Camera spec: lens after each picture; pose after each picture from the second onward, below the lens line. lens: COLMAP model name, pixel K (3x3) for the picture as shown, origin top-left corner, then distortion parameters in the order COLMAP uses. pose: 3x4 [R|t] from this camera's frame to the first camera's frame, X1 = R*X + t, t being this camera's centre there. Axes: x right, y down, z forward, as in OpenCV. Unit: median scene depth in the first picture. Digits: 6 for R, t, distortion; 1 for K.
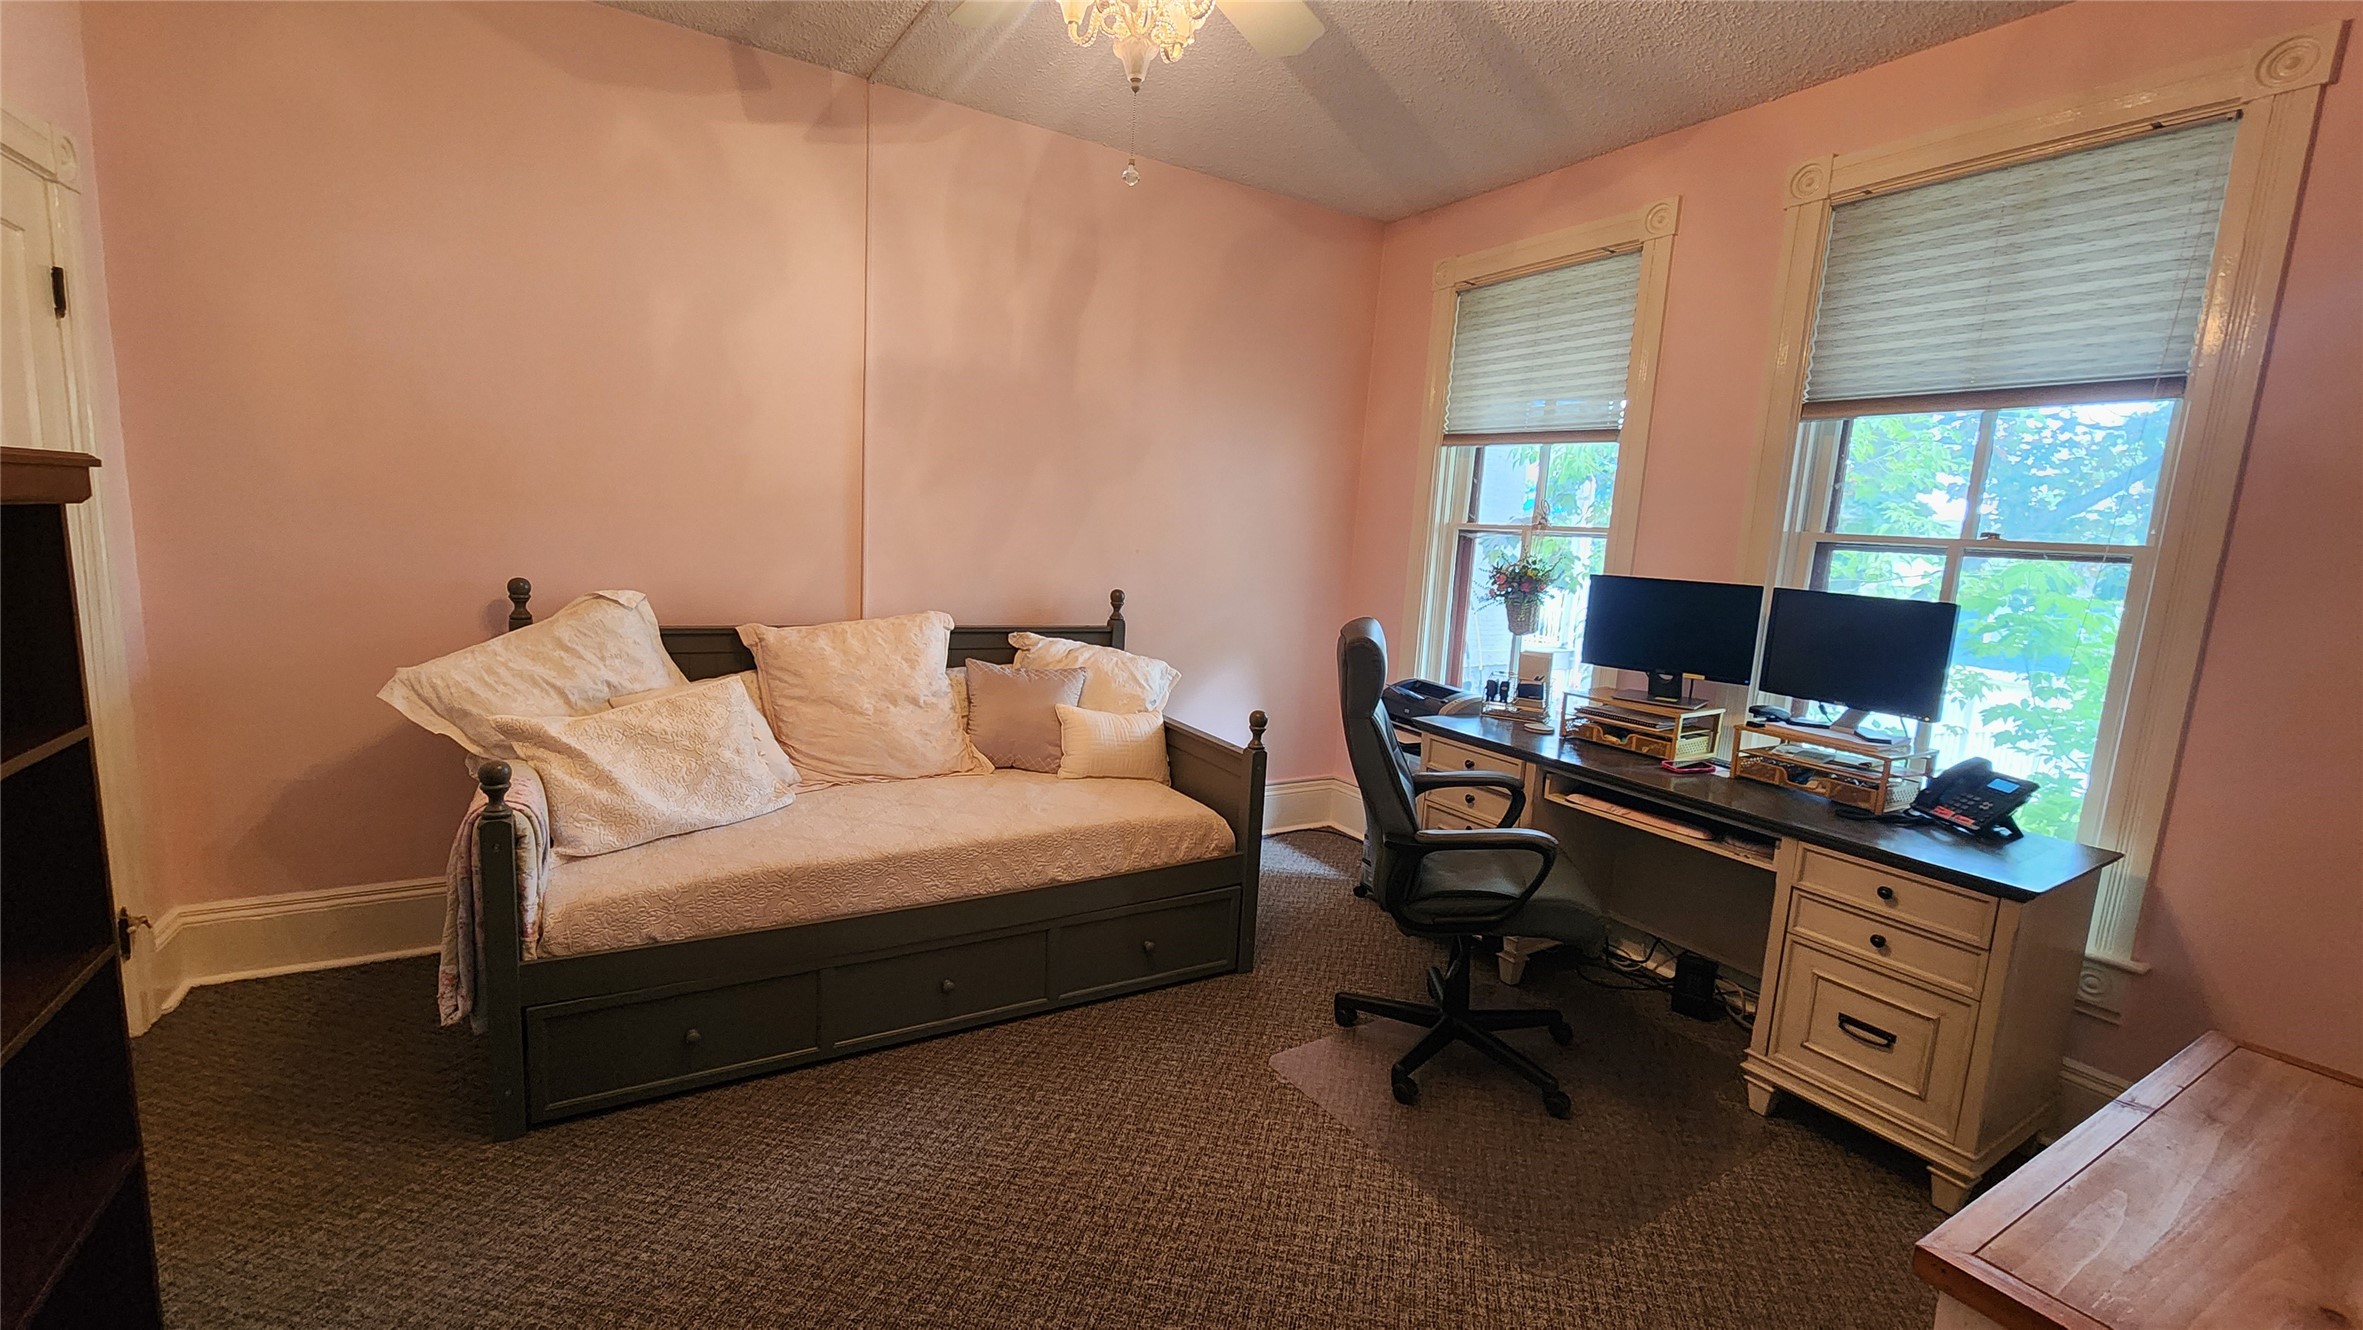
lens RADIAL K [[964.9, 0, 1182.3], [0, 964.9, 663.7], [0, 0, 1]] dist [-0.001417, 0.000545]
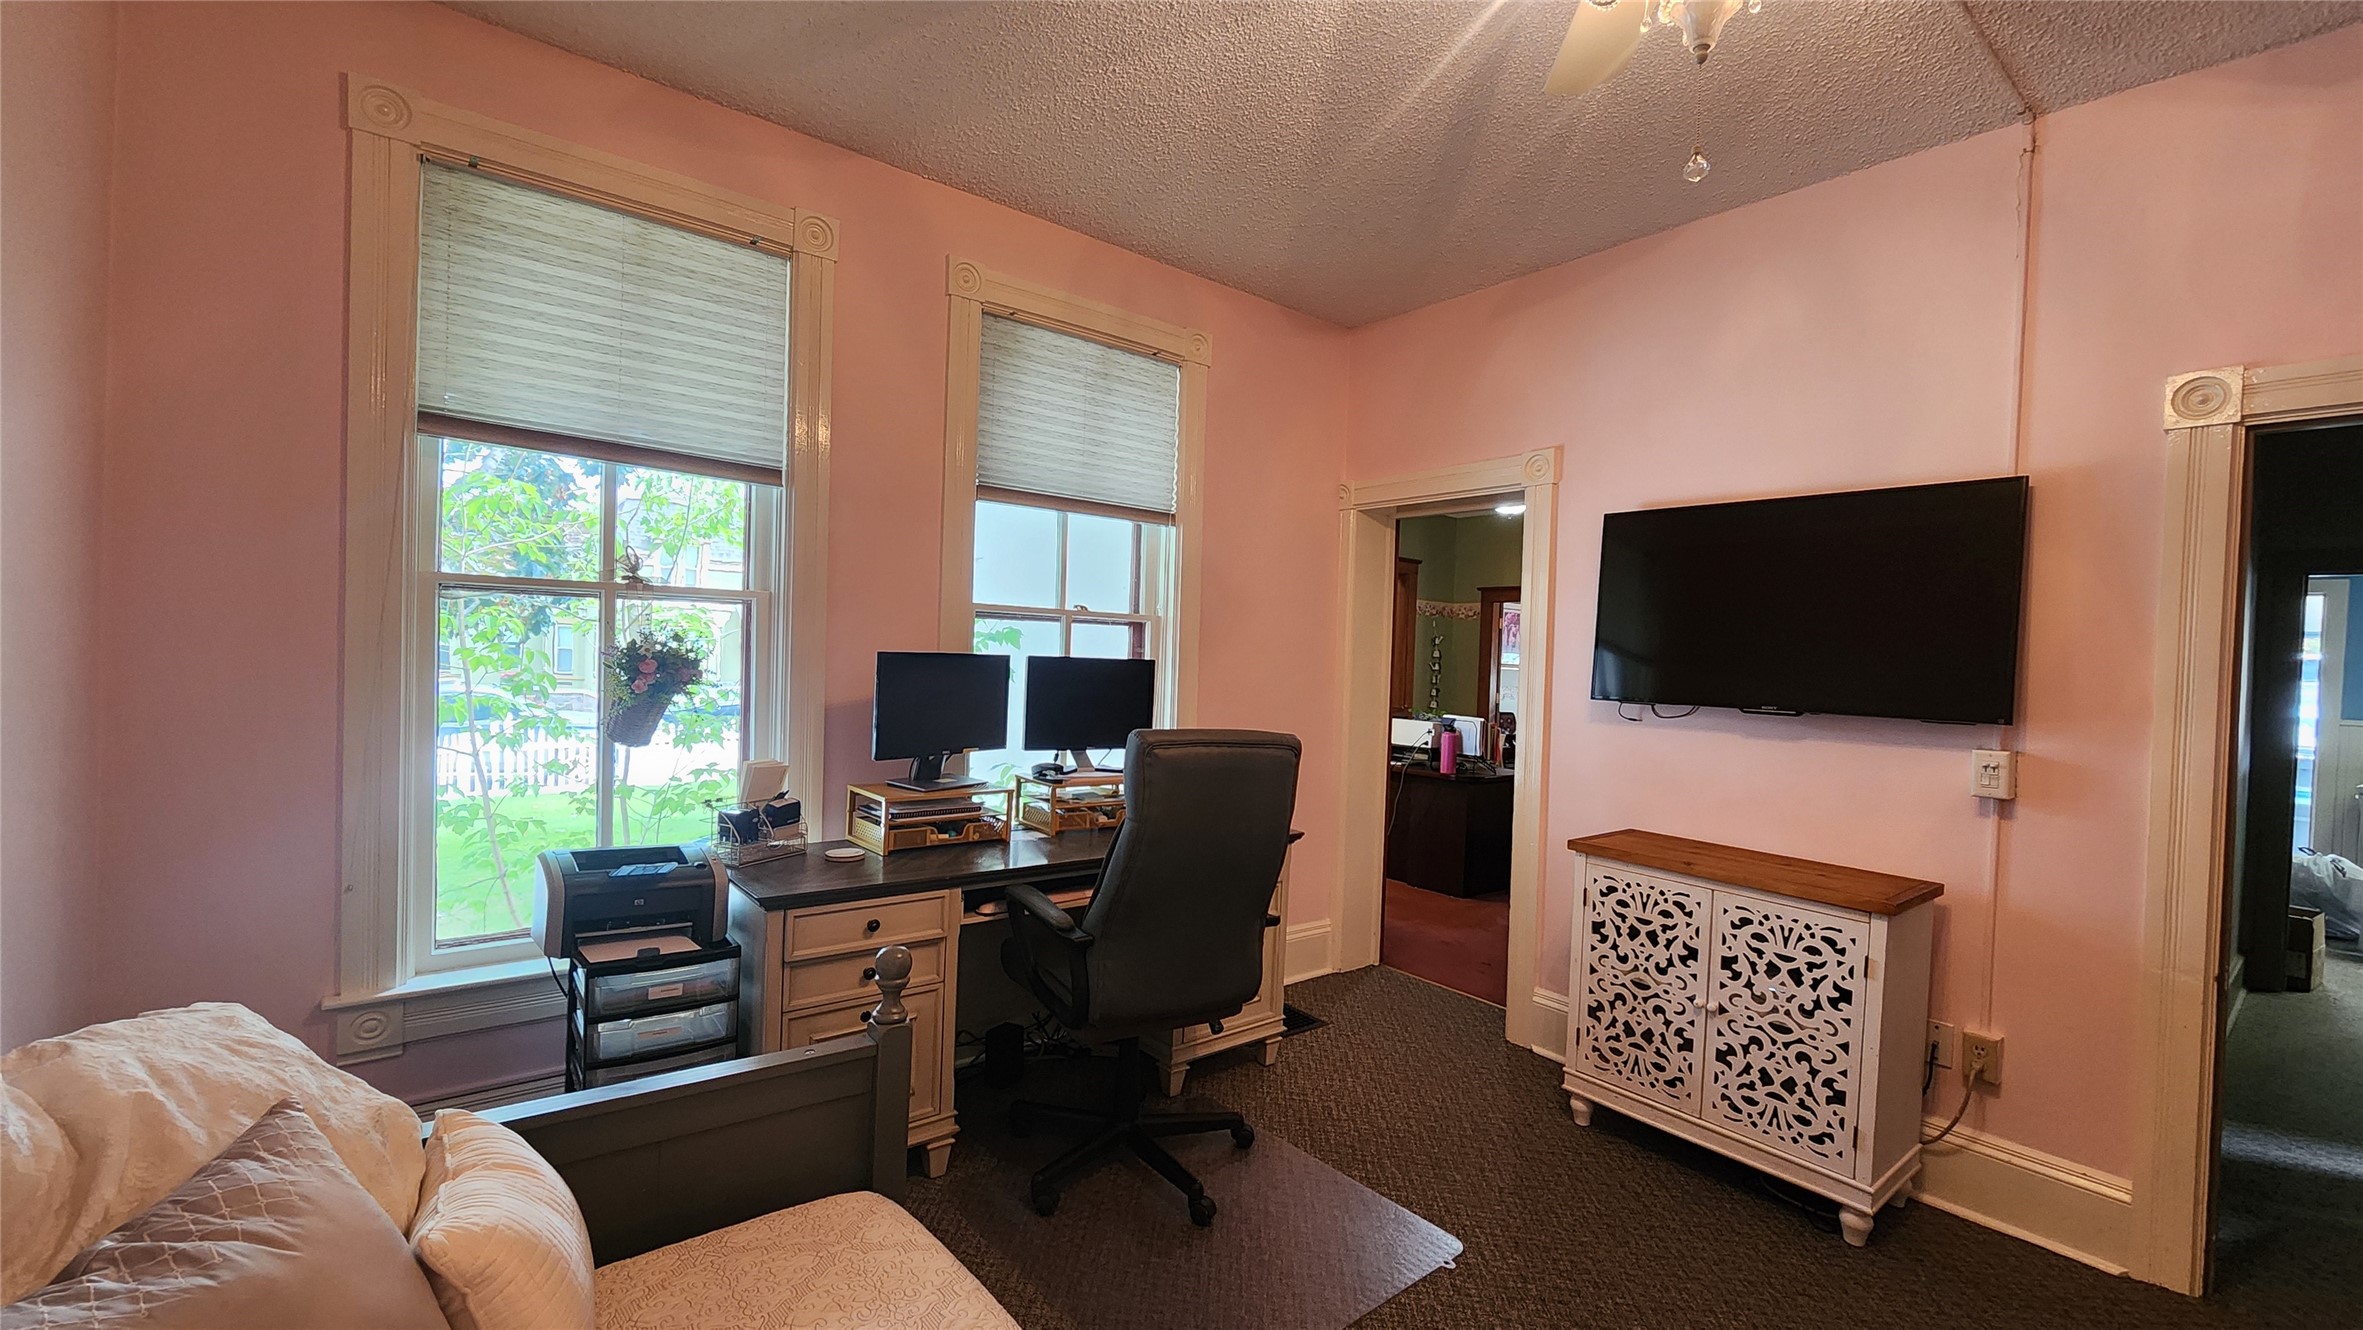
lens RADIAL K [[964.9, 0, 1185.2], [0, 964.9, 675.1], [0, 0, 1]] dist [-0.001417, 0.000545]
pose [[-0.111494, -0.093203, 0.989385, -0.470201], [0.090592, 0.990494, 0.103516, -0.146591], [-0.989627, 0.101171, -0.101991, 0.887767]]
